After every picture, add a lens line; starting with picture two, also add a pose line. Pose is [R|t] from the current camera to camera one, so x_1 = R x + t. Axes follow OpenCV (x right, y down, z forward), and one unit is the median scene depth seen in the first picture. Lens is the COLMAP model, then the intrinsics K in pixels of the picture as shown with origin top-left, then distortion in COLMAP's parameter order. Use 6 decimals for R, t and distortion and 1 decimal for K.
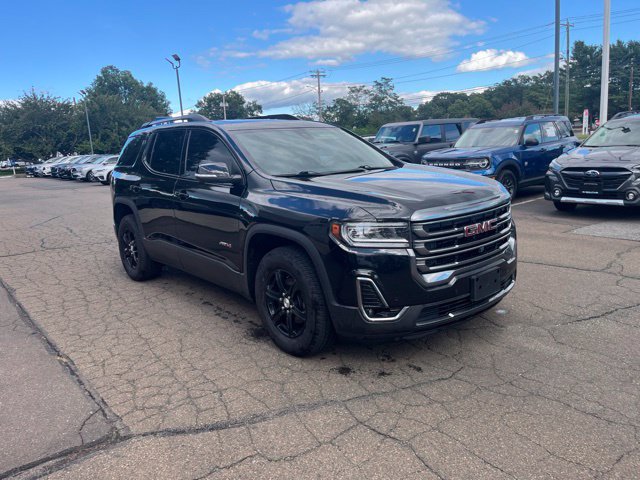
lens RADIAL K [[483.5, 0, 318.7], [0, 483.5, 234.6], [0, 0, 1]] dist [0.080337, -0.103432]
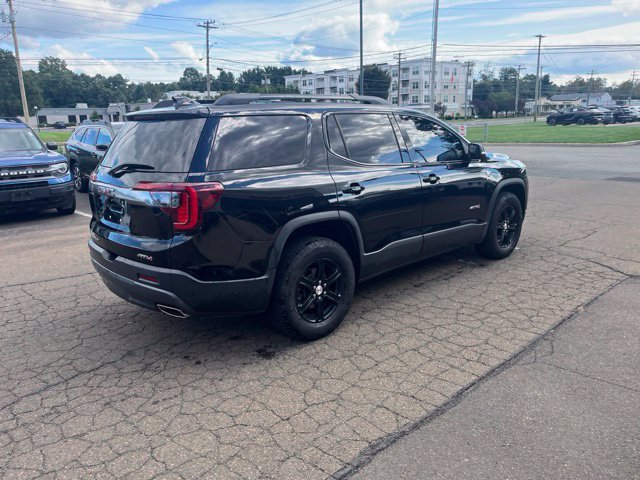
lens RADIAL K [[483.5, 0, 317.6], [0, 483.5, 234.8], [0, 0, 1]] dist [0.080337, -0.103432]
pose [[-0.049841, -0.175227, 0.983266, -1.374921], [0.210804, 0.960465, 0.181849, -0.219554], [-0.976257, 0.216340, -0.010932, 1.361378]]
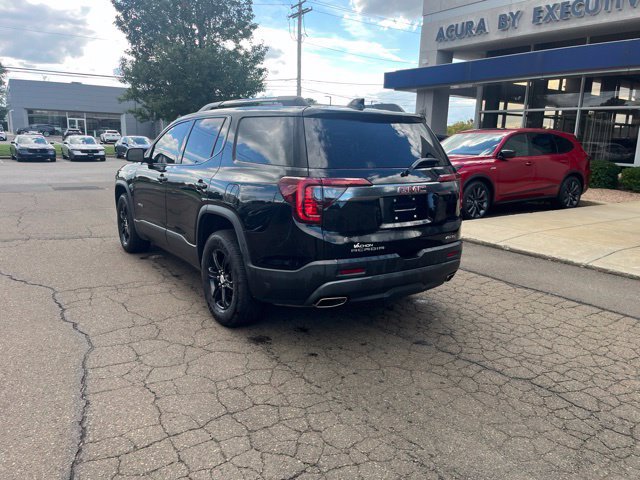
lens RADIAL K [[483.5, 0, 319.5], [0, 483.5, 245.8], [0, 0, 1]] dist [0.080337, -0.103432]
pose [[-0.994646, 0.009187, 0.102931, -0.463554], [0.048474, 0.921143, 0.386193, -0.452557], [-0.091267, 0.389115, -0.916657, 2.487463]]
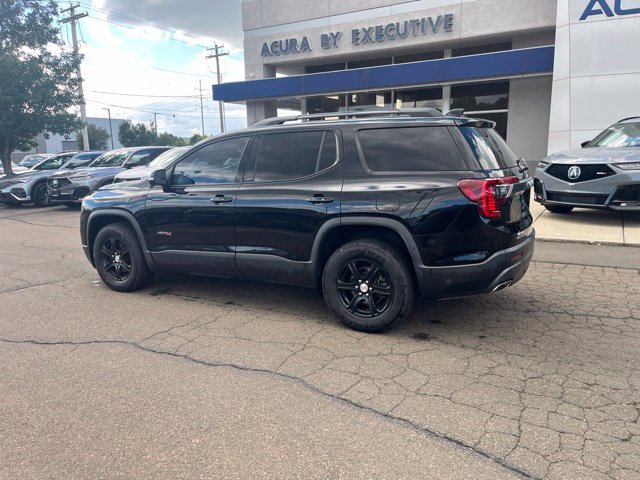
lens RADIAL K [[483.5, 0, 320.9], [0, 483.5, 246.1], [0, 0, 1]] dist [0.080337, -0.103432]
pose [[-0.932197, 0.146961, -0.330773, 0.209715], [0.011083, 0.925022, 0.379751, -0.478998], [0.361781, 0.350337, -0.863932, 2.432097]]
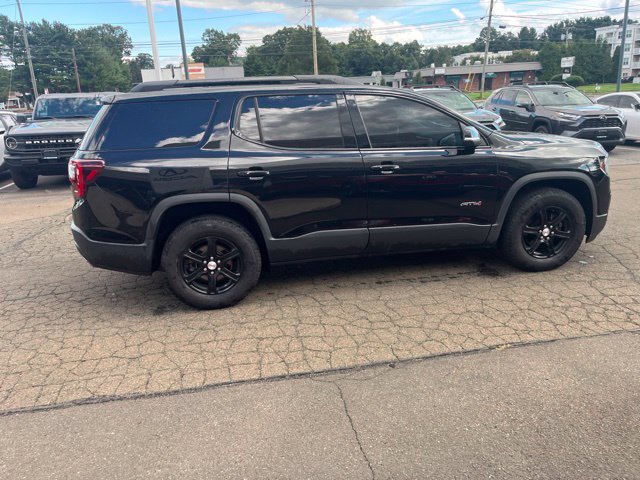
lens RADIAL K [[483.5, 0, 318.3], [0, 483.5, 241.6], [0, 0, 1]] dist [0.080337, -0.103432]
pose [[0.494418, -0.219356, 0.841091, -1.211464], [0.176206, 0.972836, 0.150136, -0.112964], [-0.851177, 0.073976, 0.519640, 0.696210]]
